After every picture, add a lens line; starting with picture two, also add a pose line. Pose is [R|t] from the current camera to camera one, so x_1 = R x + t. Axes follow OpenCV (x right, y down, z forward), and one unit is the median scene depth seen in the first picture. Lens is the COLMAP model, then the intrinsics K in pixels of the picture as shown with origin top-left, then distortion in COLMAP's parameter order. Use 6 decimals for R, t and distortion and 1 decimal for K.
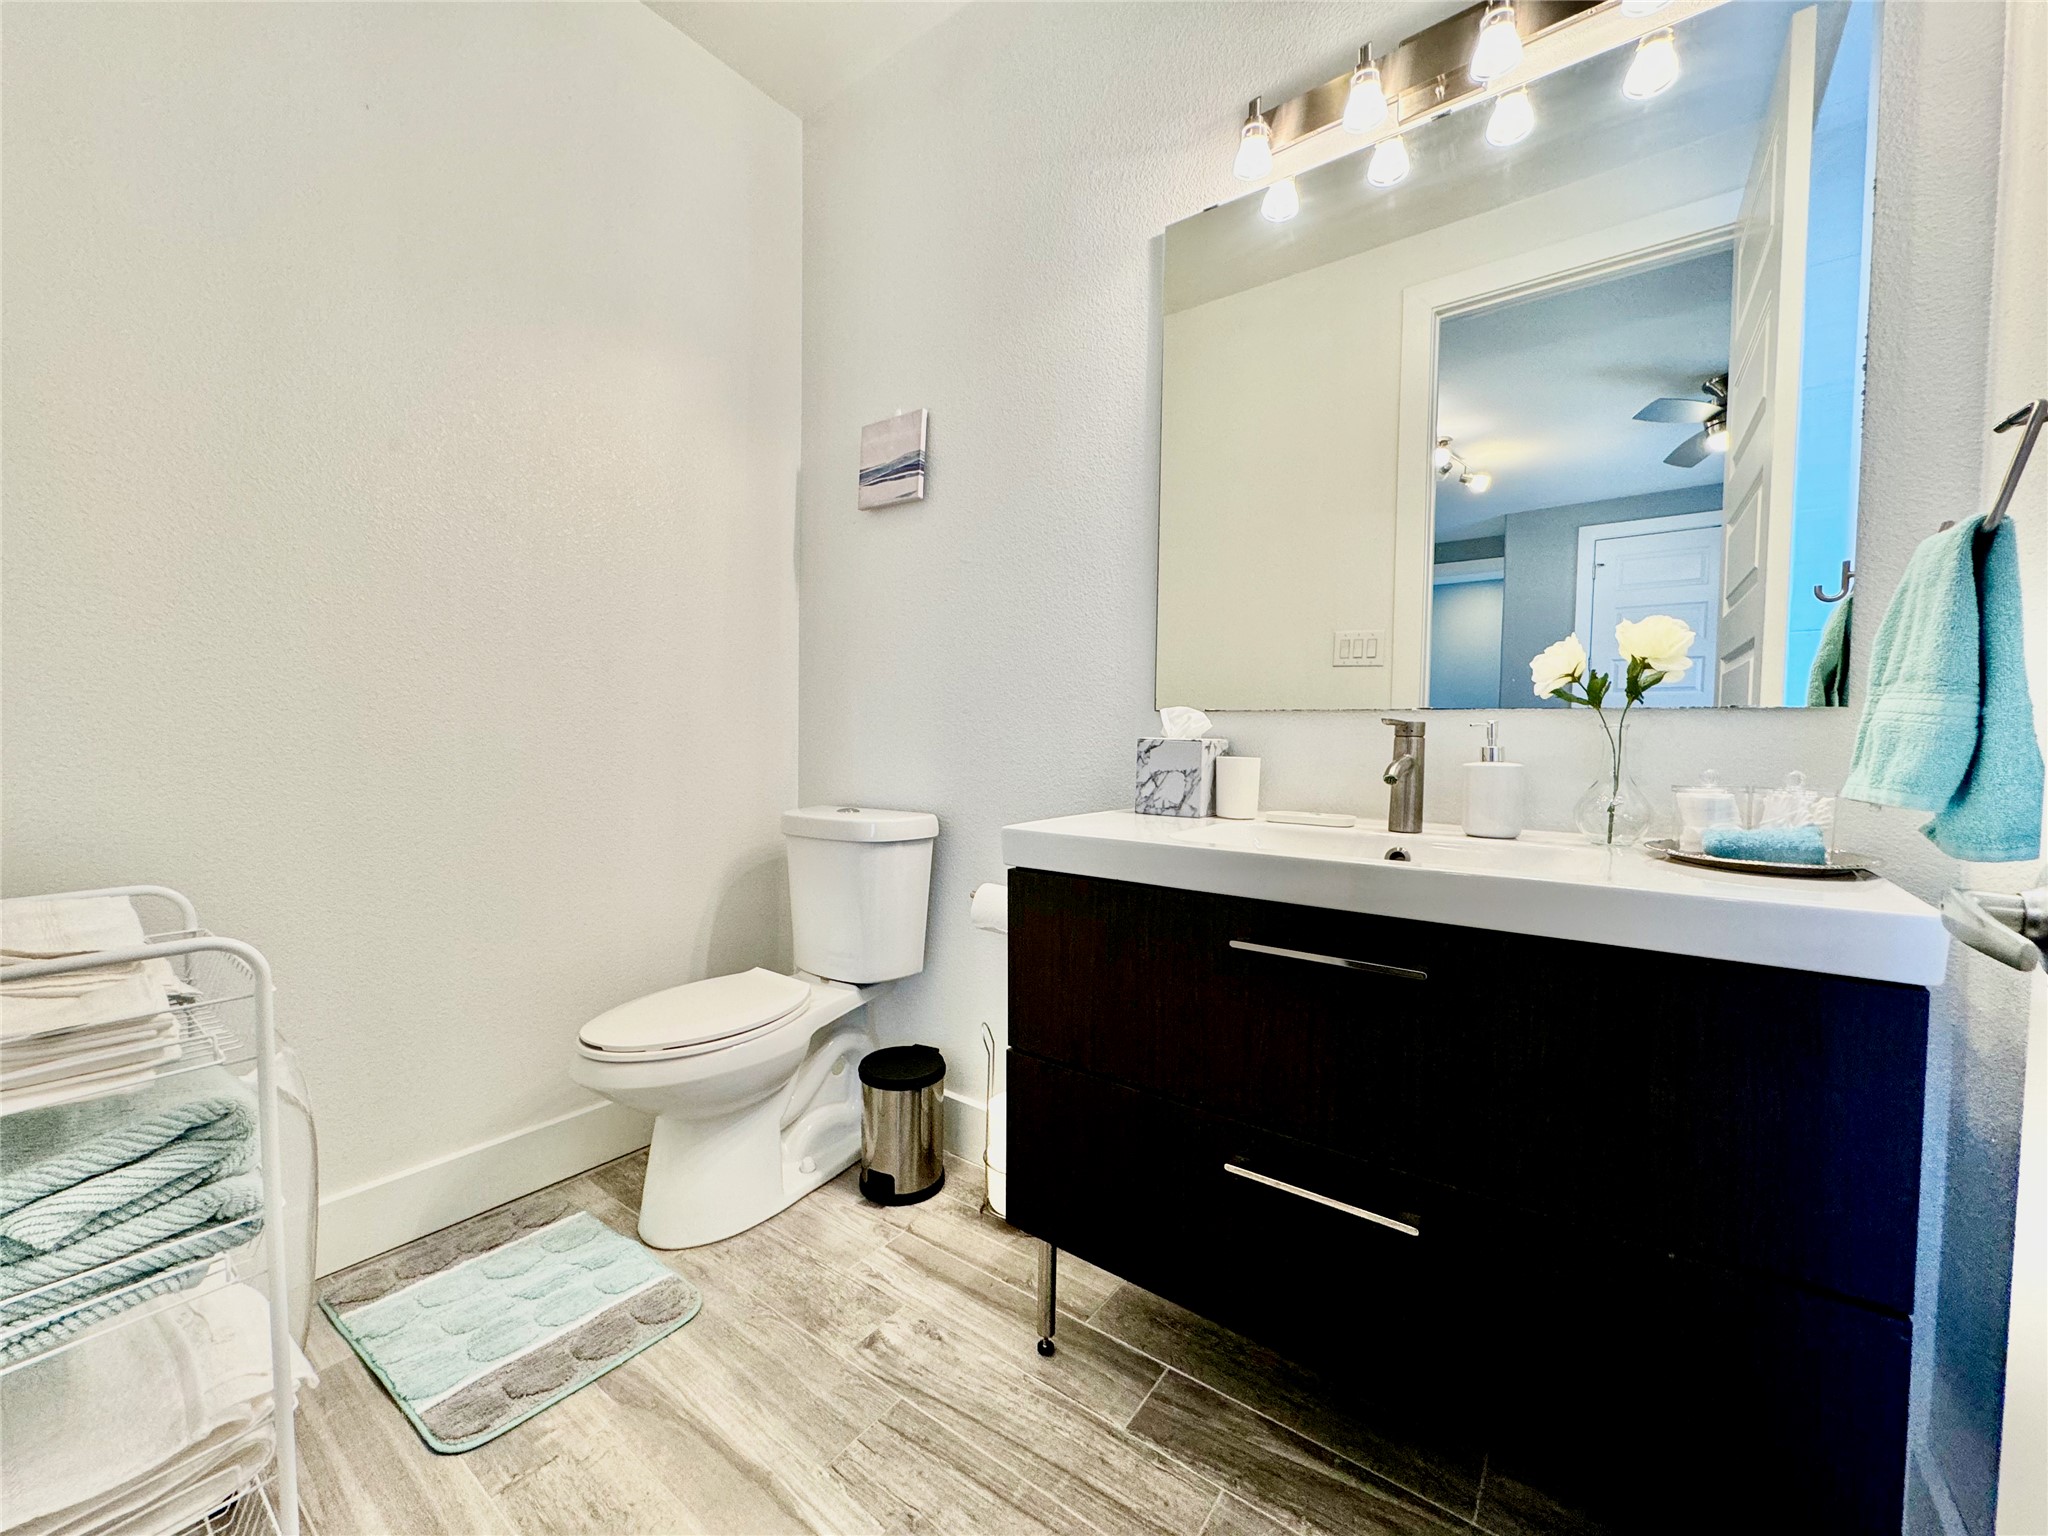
lens RADIAL K [[818.0, 0, 1038.7], [0, 818.0, 761.6], [0, 0, 1]] dist [0.007084, -0.001246]
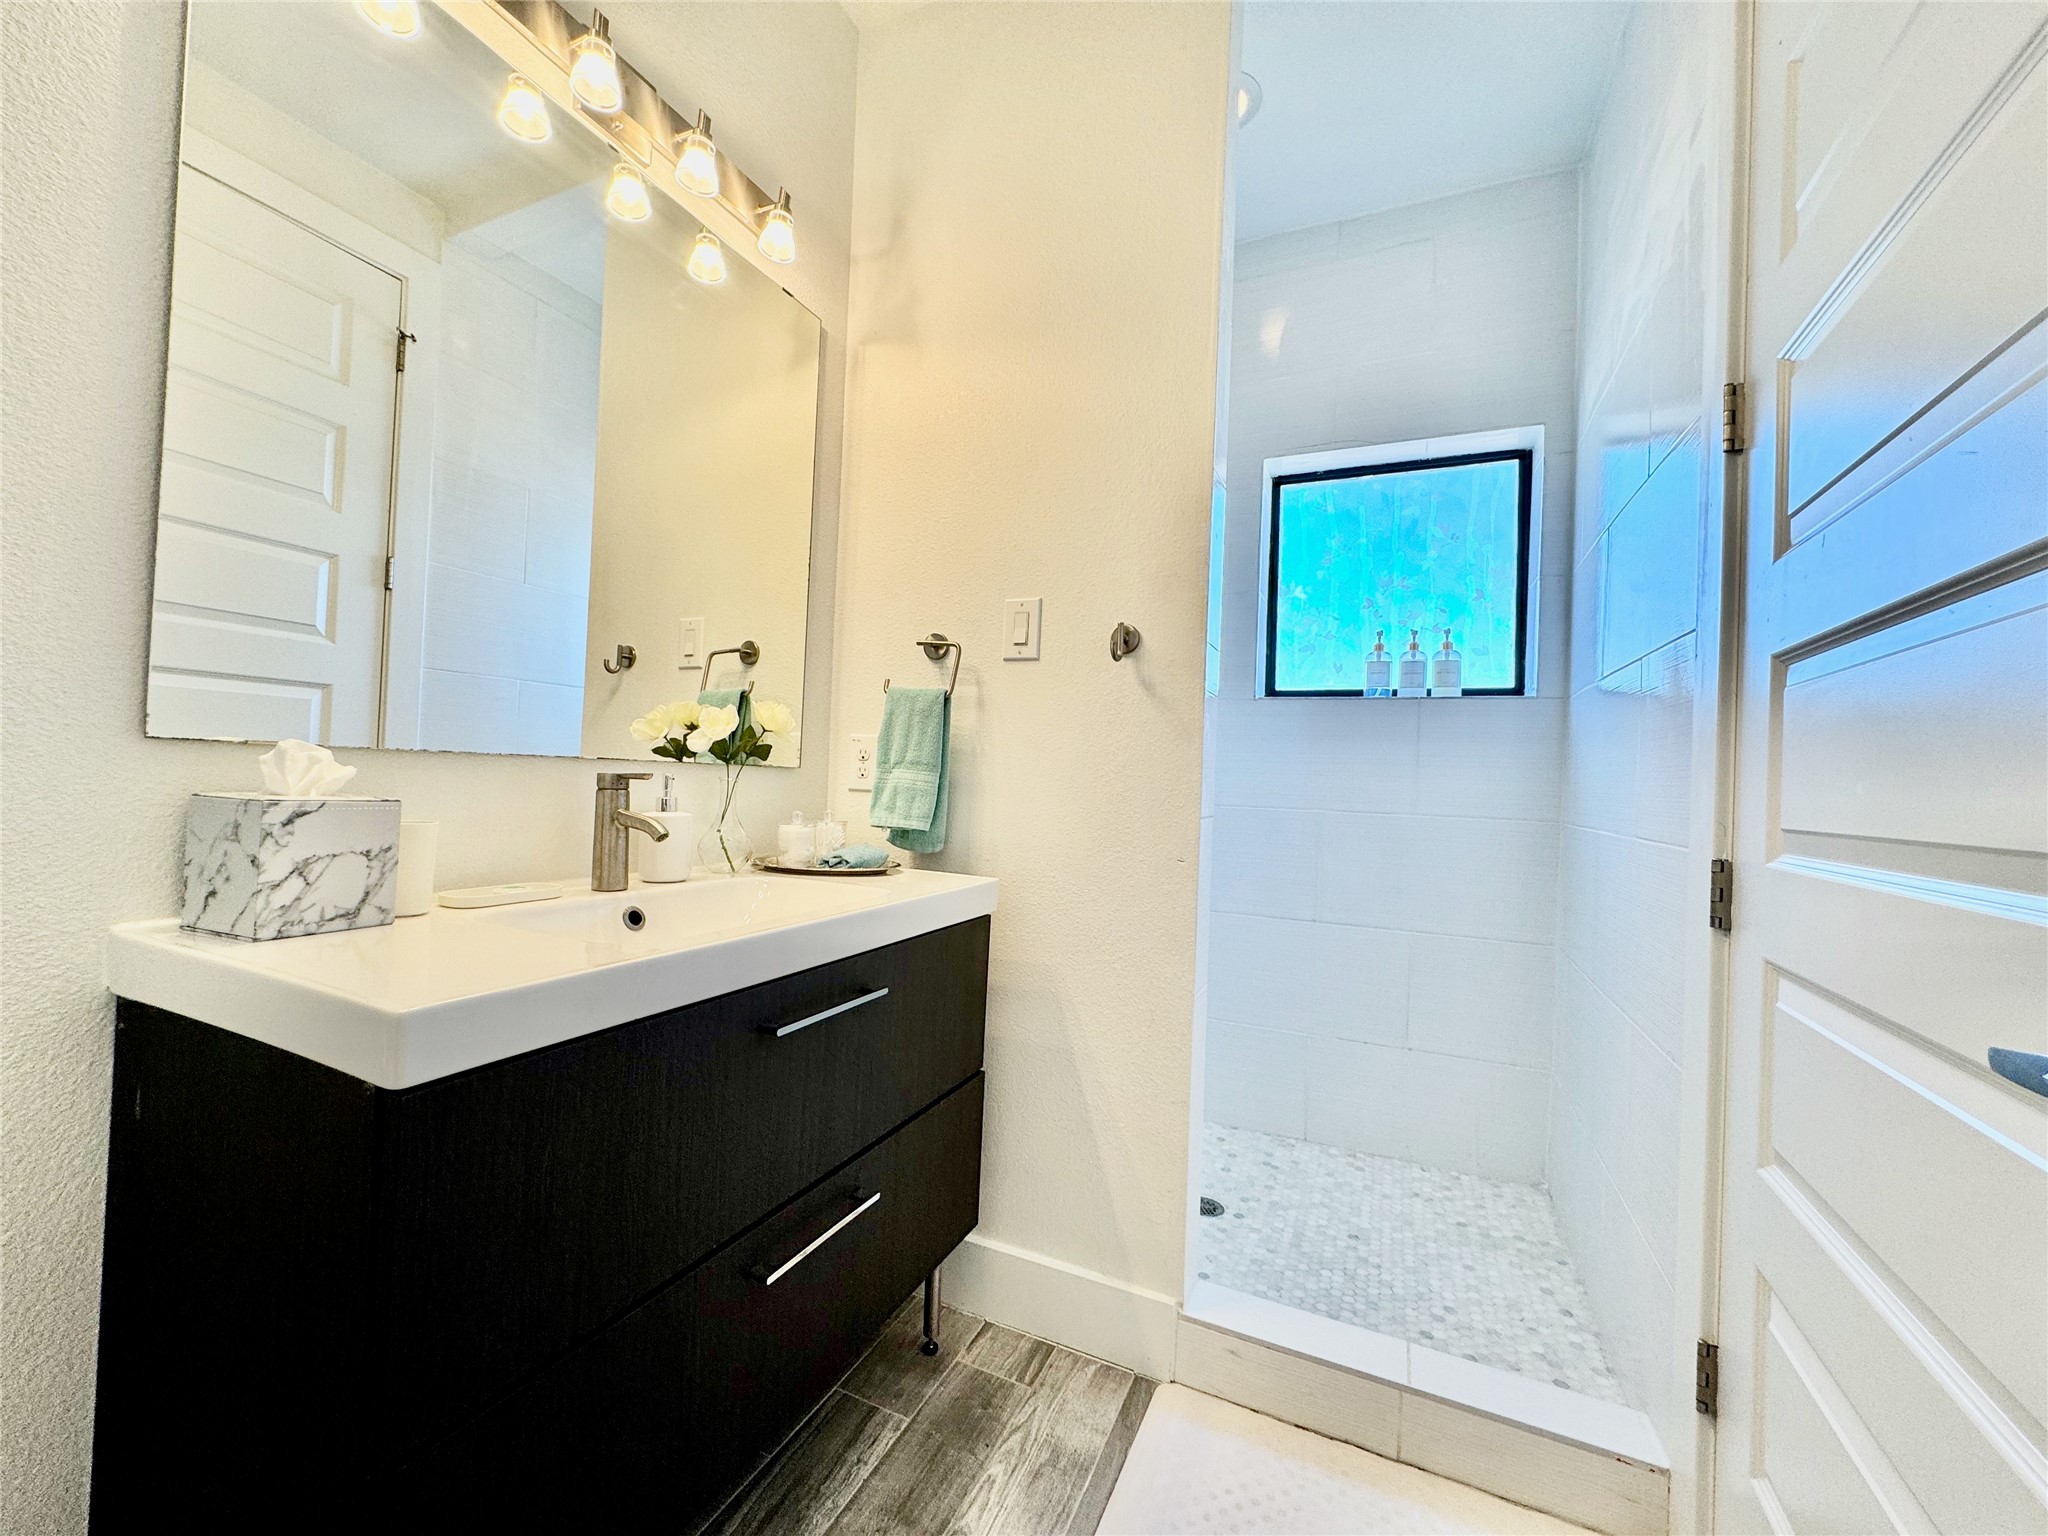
lens RADIAL K [[818.0, 0, 1029.6], [0, 818.0, 772.3], [0, 0, 1]] dist [0.007084, -0.001246]
pose [[-0.187858, -0.014136, 0.982094, -0.513269], [-0.014551, 0.999827, 0.011608, -0.061677], [-0.982088, -0.012109, -0.188031, 0.641668]]
